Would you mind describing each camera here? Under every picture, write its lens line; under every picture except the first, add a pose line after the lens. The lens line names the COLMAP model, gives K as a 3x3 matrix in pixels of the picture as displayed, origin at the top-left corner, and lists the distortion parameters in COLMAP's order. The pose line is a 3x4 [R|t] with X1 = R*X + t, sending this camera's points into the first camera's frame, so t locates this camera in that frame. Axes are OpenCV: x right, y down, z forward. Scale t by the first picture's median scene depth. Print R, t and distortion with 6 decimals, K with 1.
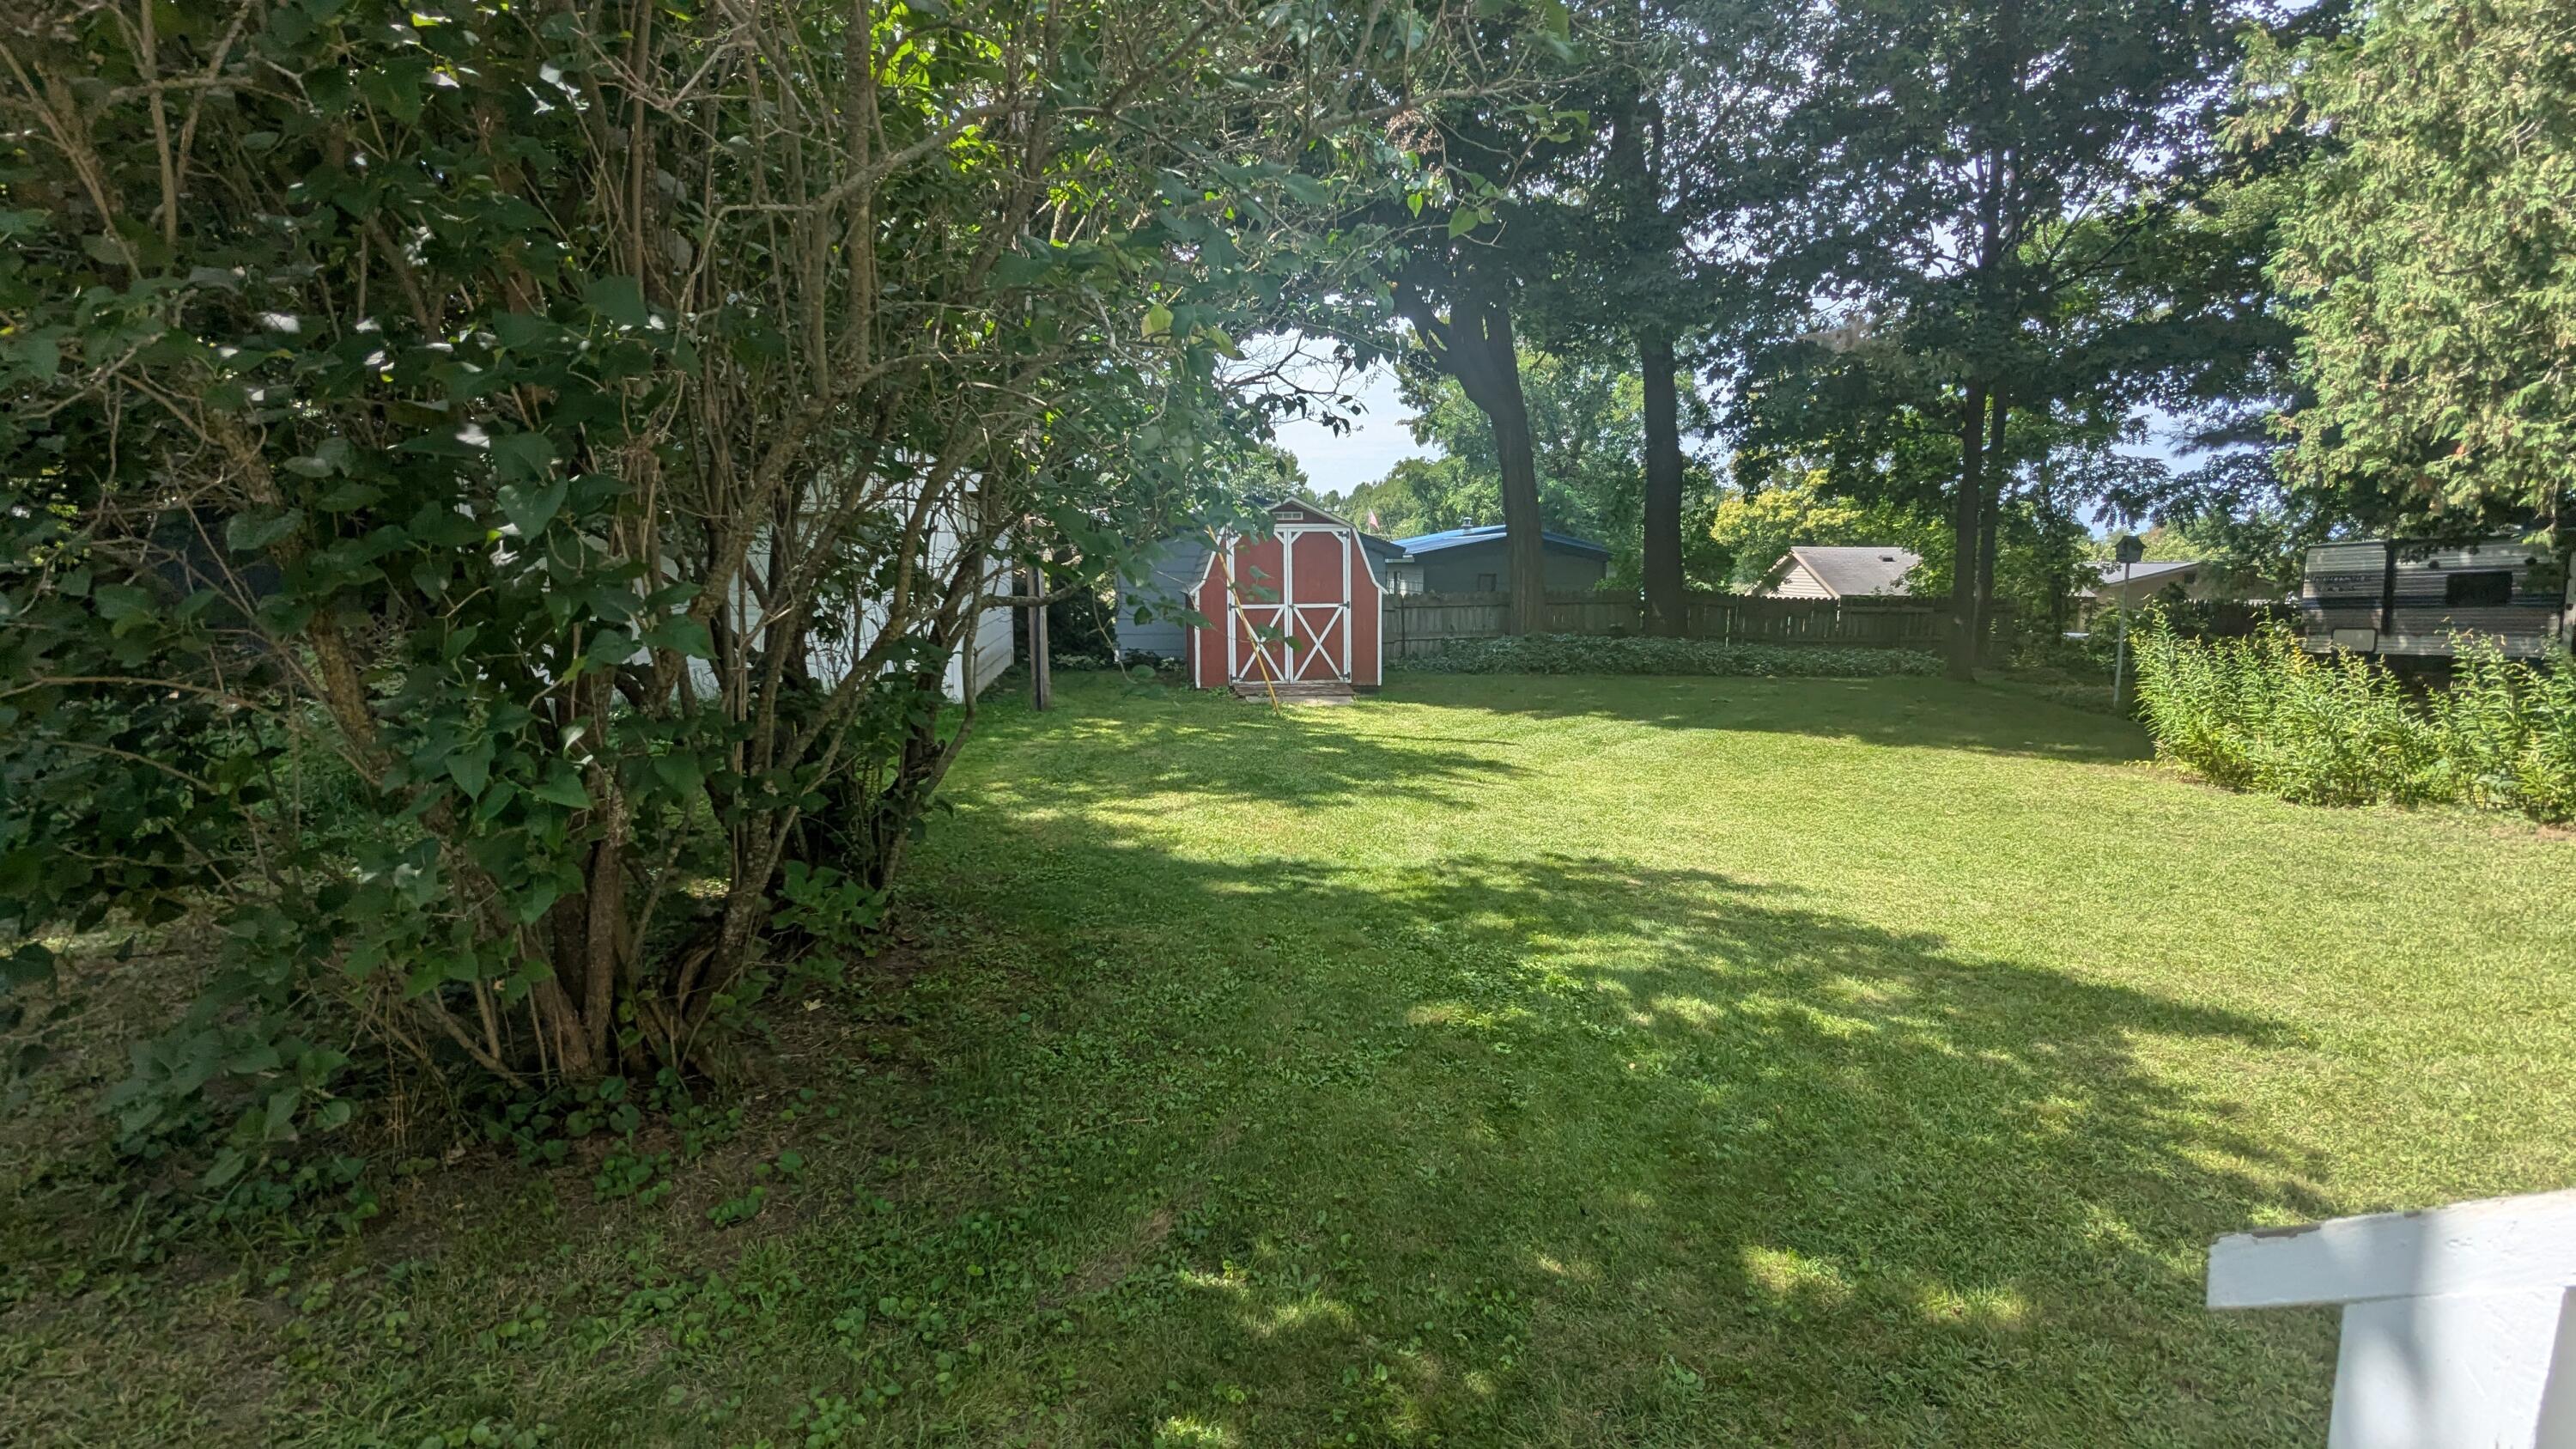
lens RADIAL K [[1212.2, 0, 1290.2], [0, 1212.2, 725.0], [0, 0, 1]] dist [-0.000025, -0.000001]
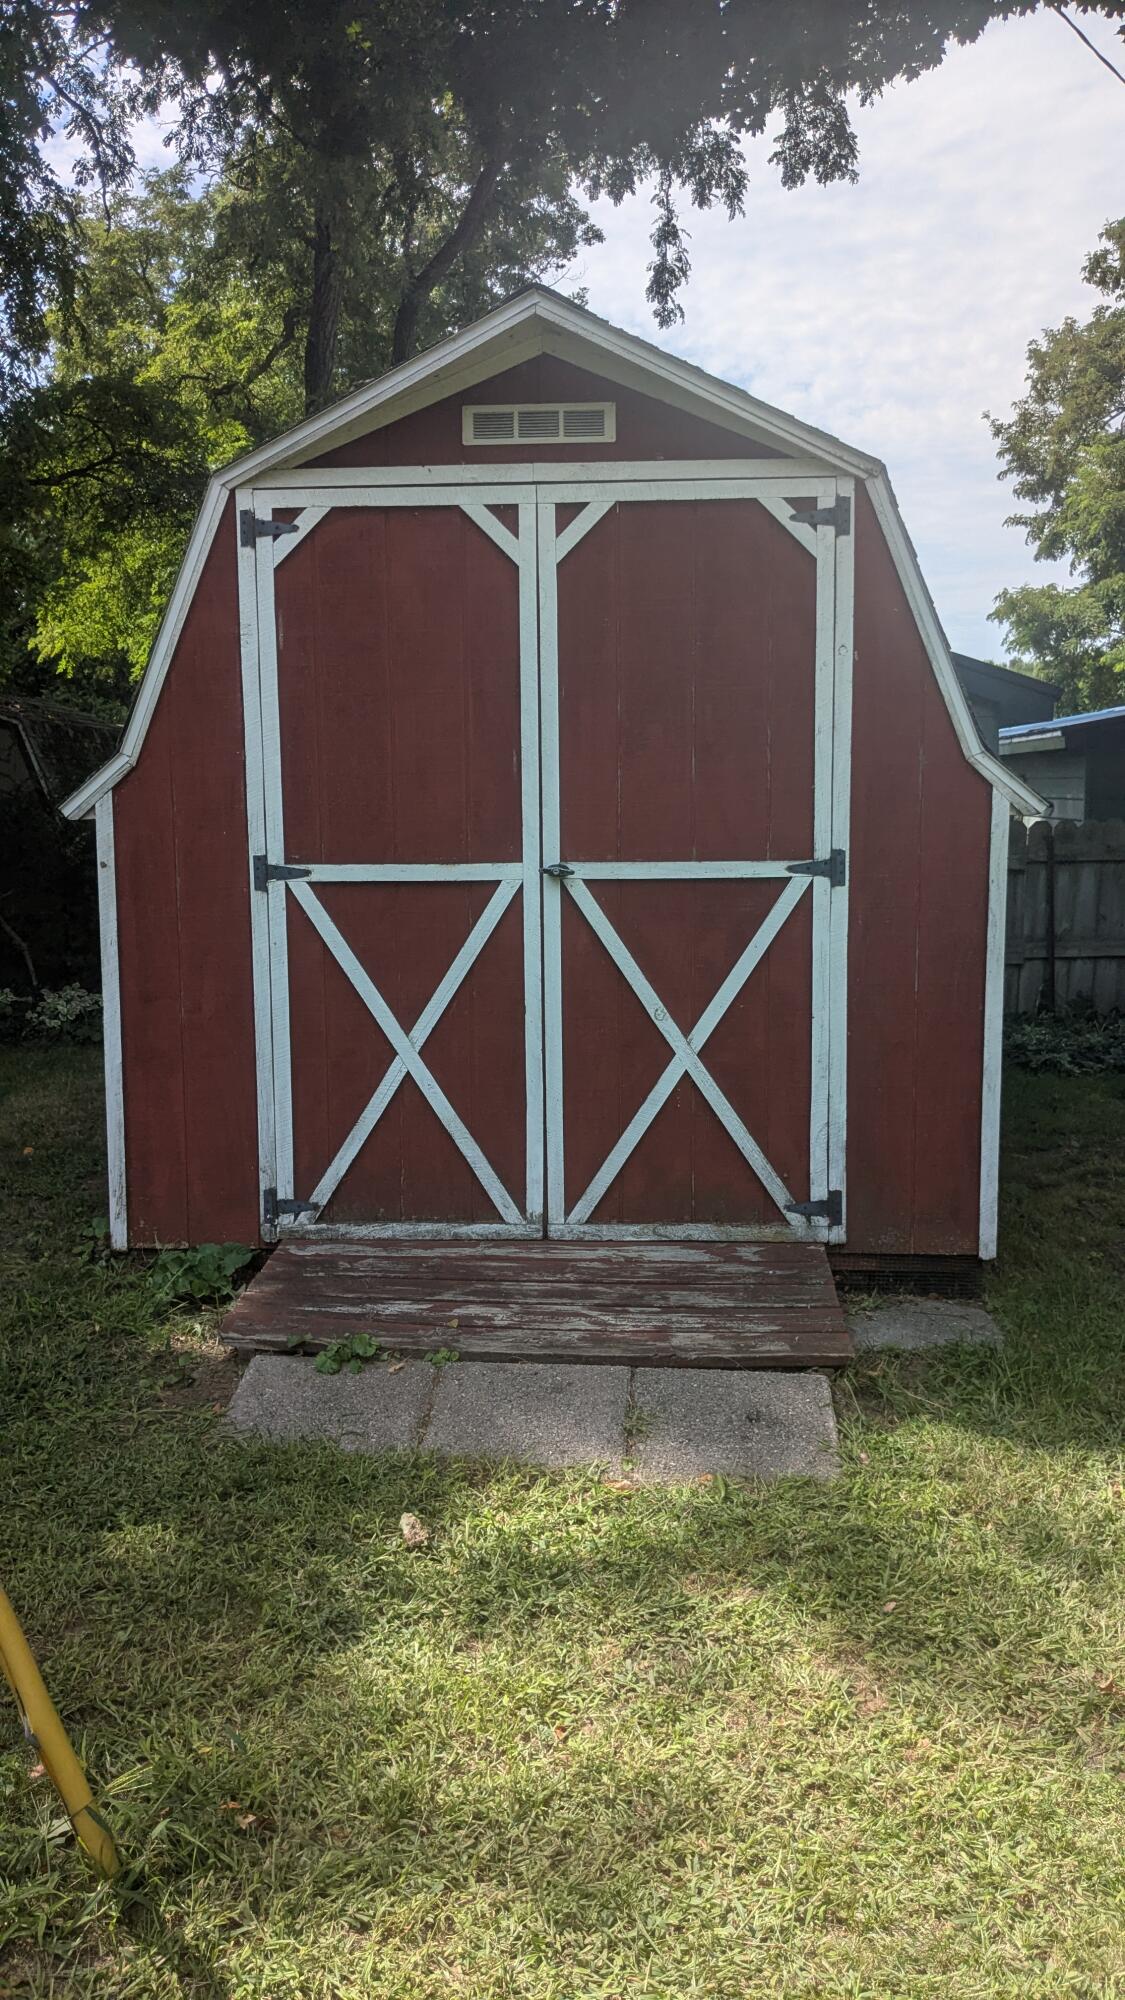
lens RADIAL K [[1595.7, 0, 561.5], [0, 1595.7, 997.8], [0, 0, 1]] dist [0.000712, 0.000245]
pose [[0.985353, 0.023353, -0.168923, 0.048020], [-0.023412, 0.999725, 0.001643, -0.076440], [0.168915, 0.002336, 0.985628, 0.728521]]
